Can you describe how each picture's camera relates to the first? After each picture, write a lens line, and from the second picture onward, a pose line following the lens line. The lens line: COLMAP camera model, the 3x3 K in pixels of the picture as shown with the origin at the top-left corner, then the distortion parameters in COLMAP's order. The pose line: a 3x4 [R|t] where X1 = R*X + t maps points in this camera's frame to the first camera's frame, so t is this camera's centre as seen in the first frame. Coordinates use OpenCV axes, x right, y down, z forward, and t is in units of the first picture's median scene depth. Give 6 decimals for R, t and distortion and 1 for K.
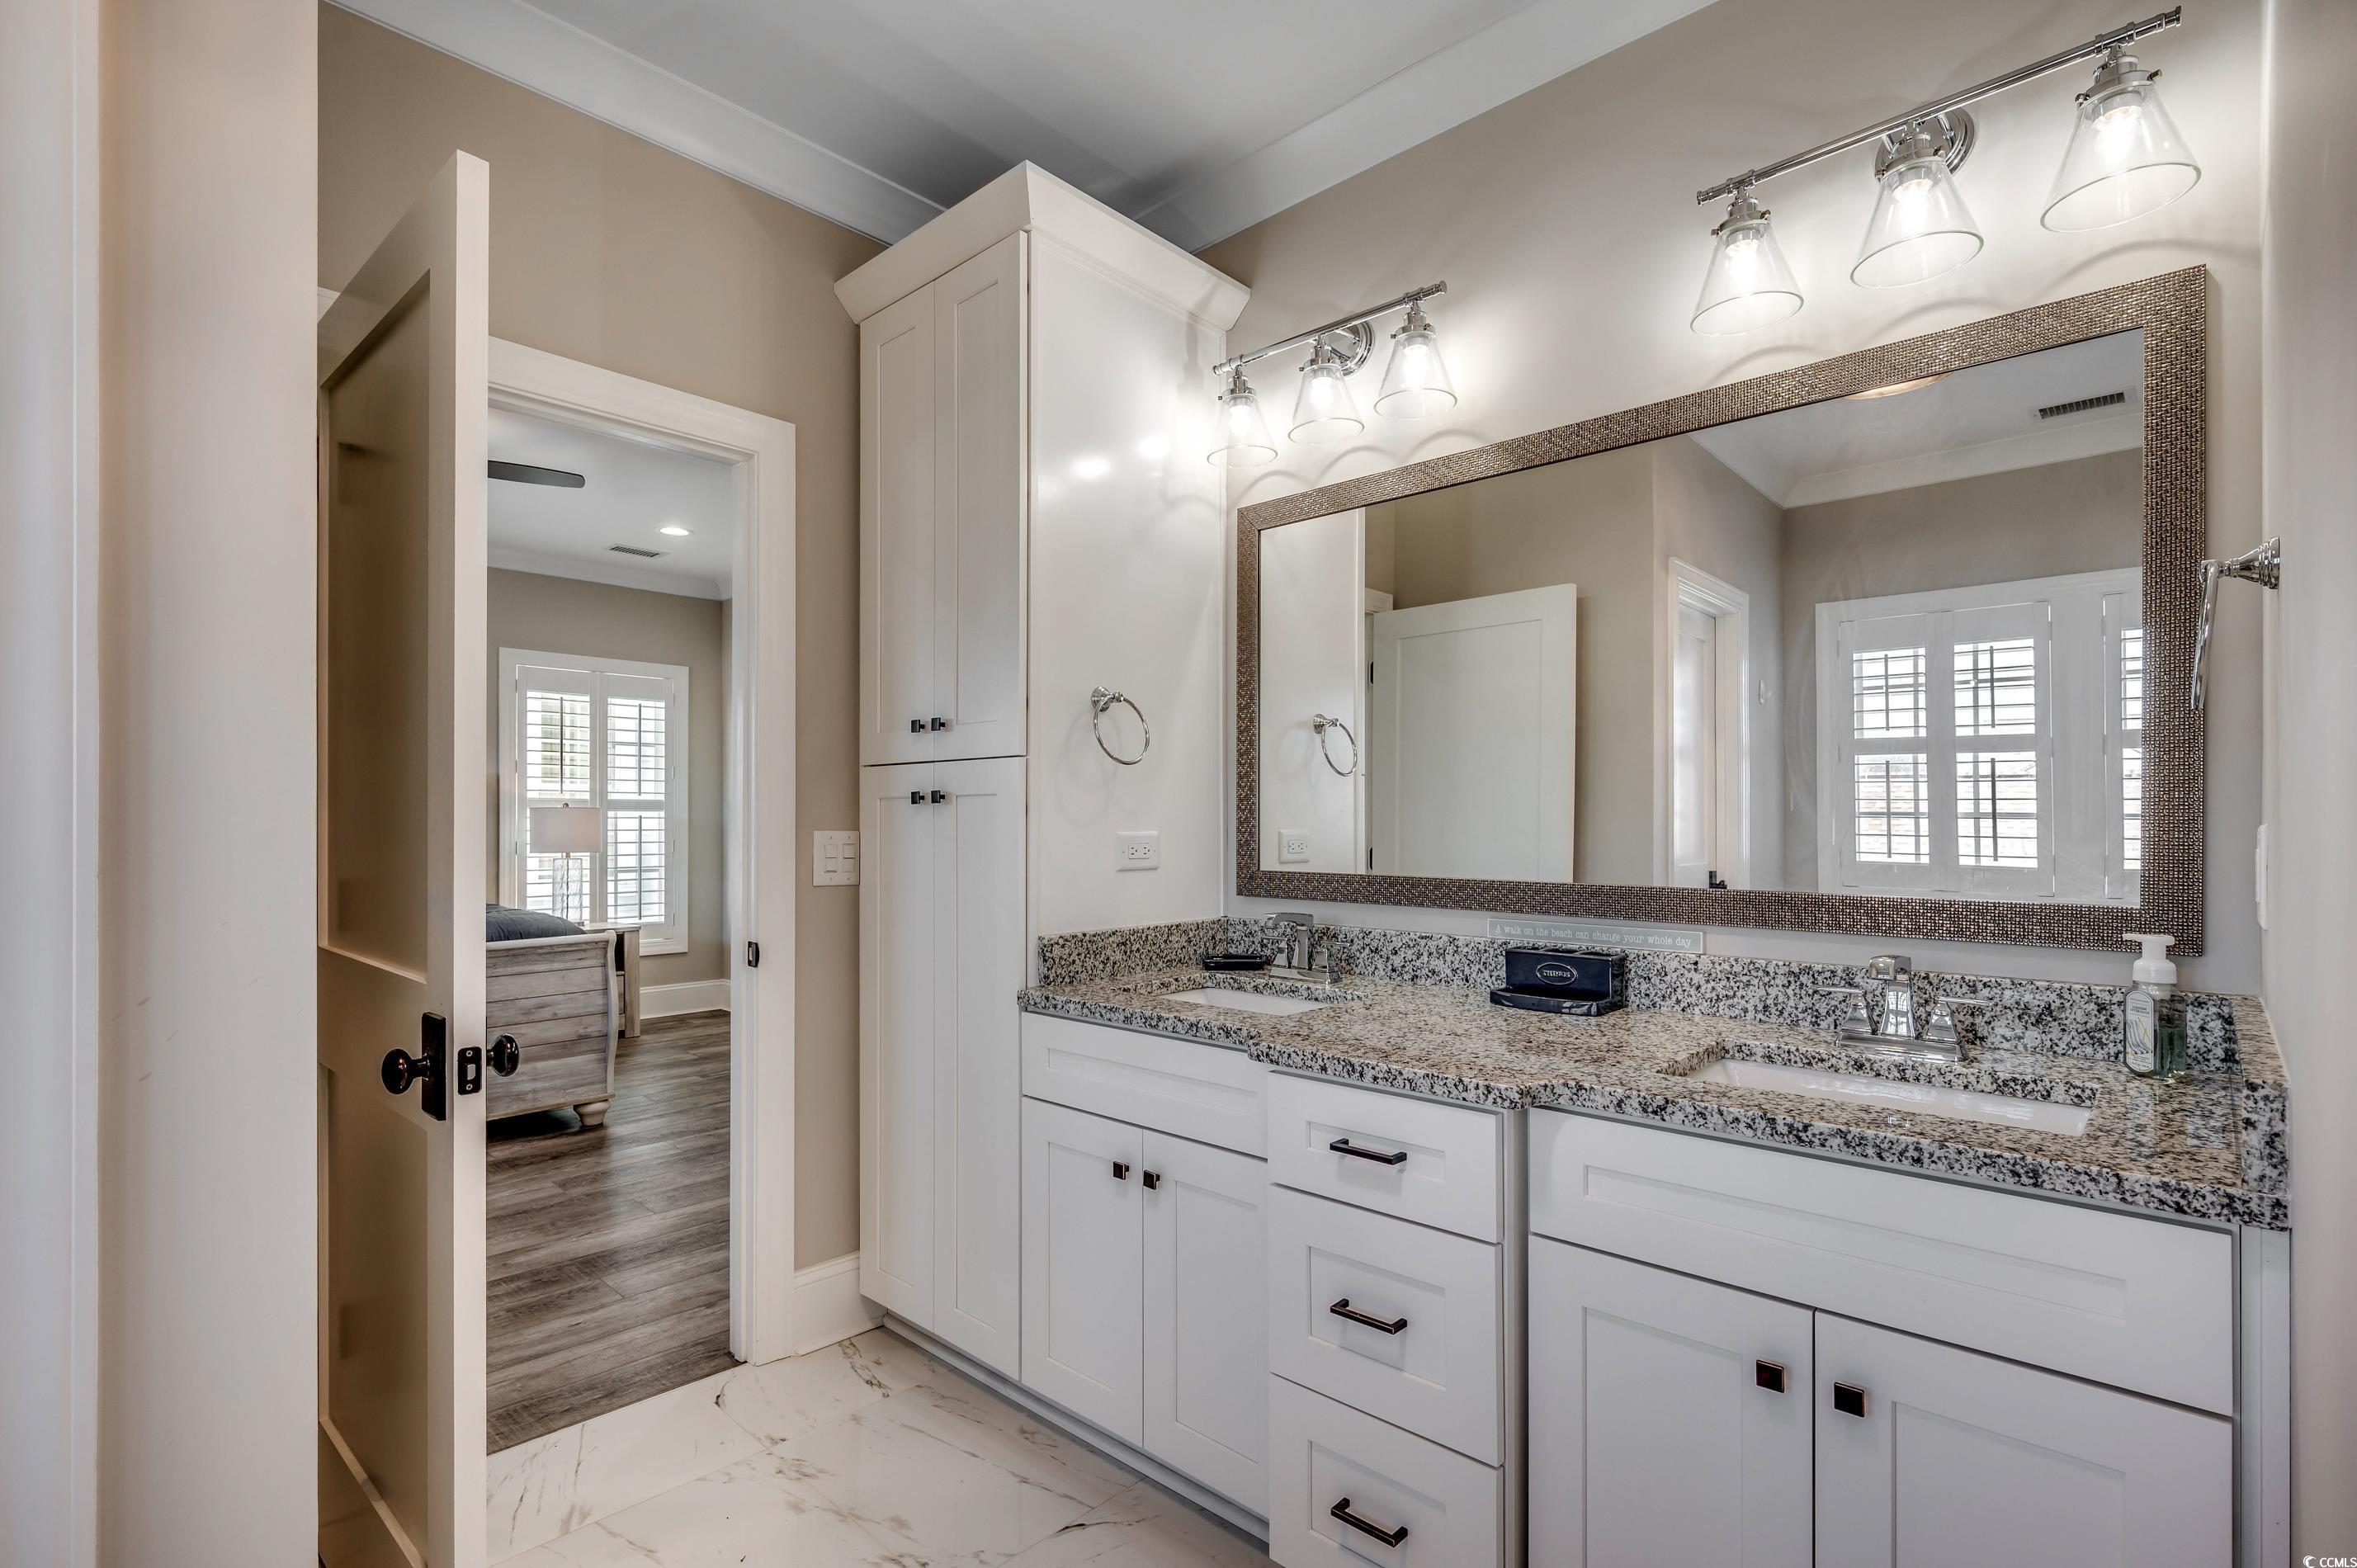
lens RADIAL K [[1104.0, 0, 1155.7], [0, 1104.0, 819.6], [0, 0, 1]] dist [-0.001988, -0.000155]
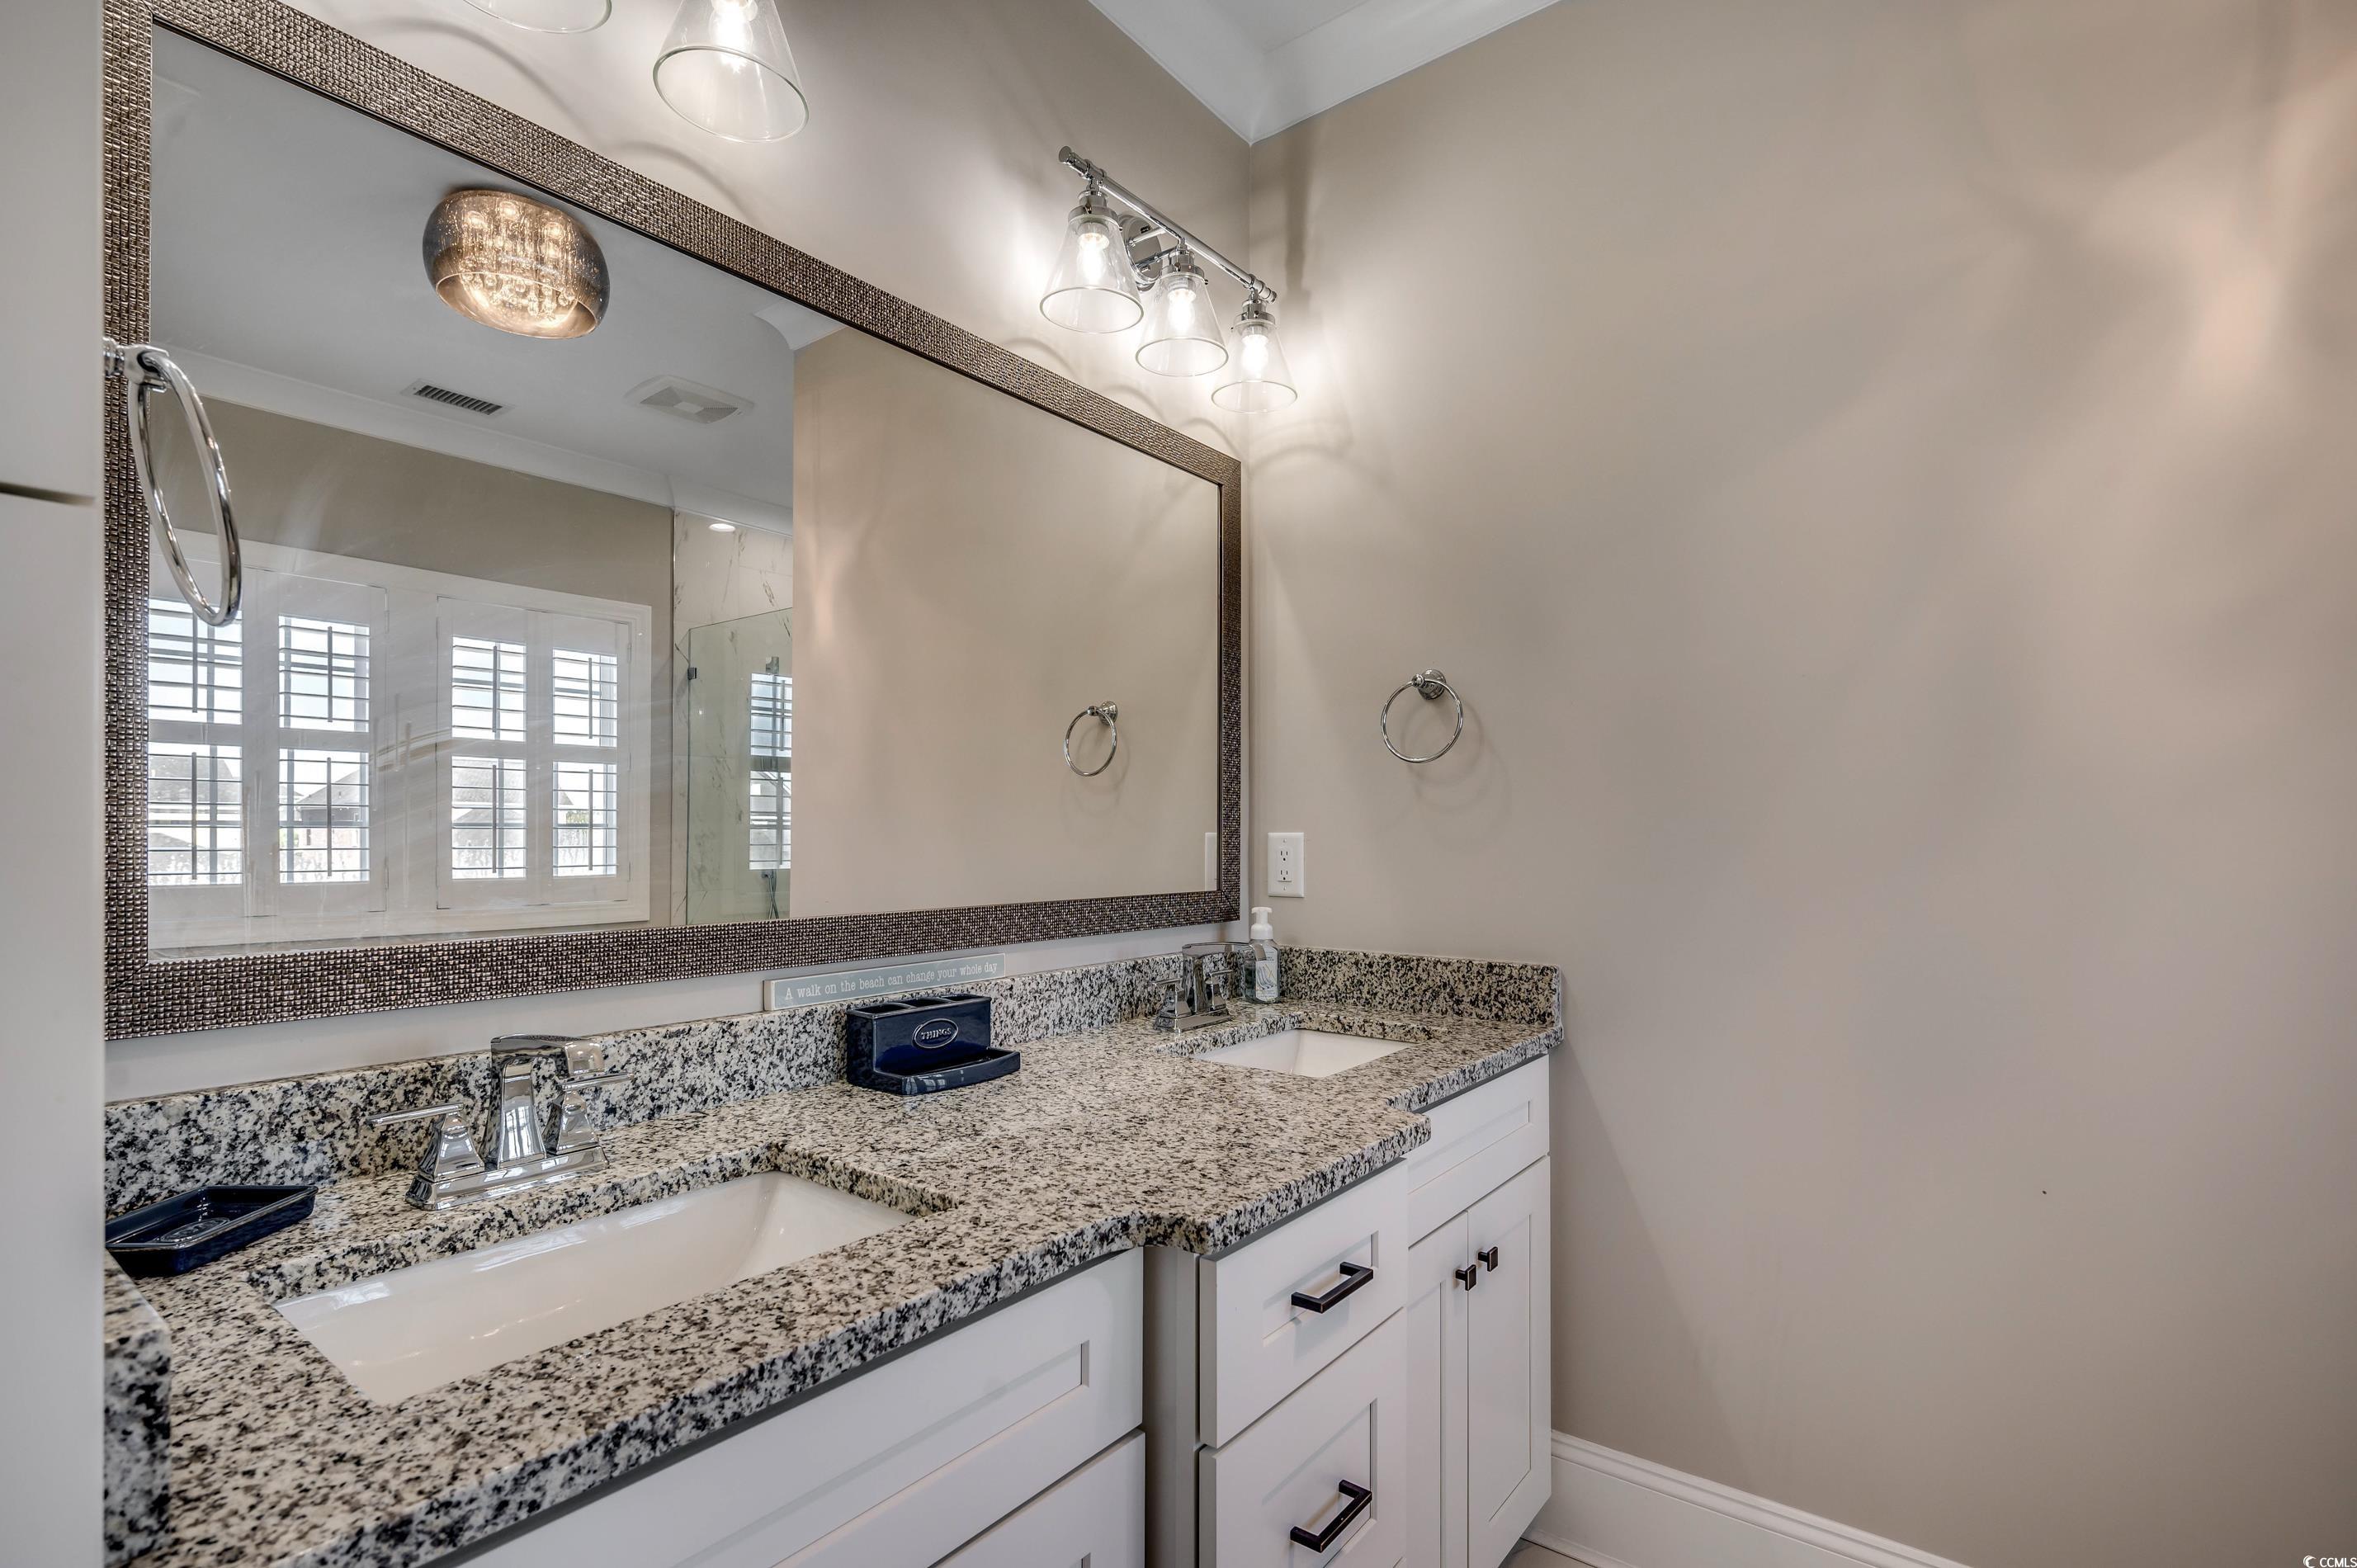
lens RADIAL K [[1104.0, 0, 1155.7], [0, 1104.0, 819.6], [0, 0, 1]] dist [-0.001988, -0.000155]
pose [[-0.095542, 0.010067, 0.995375, -0.306166], [0.000437, 0.999949, -0.010071, 0.000822], [-0.995425, -0.000528, -0.095541, 0.699936]]
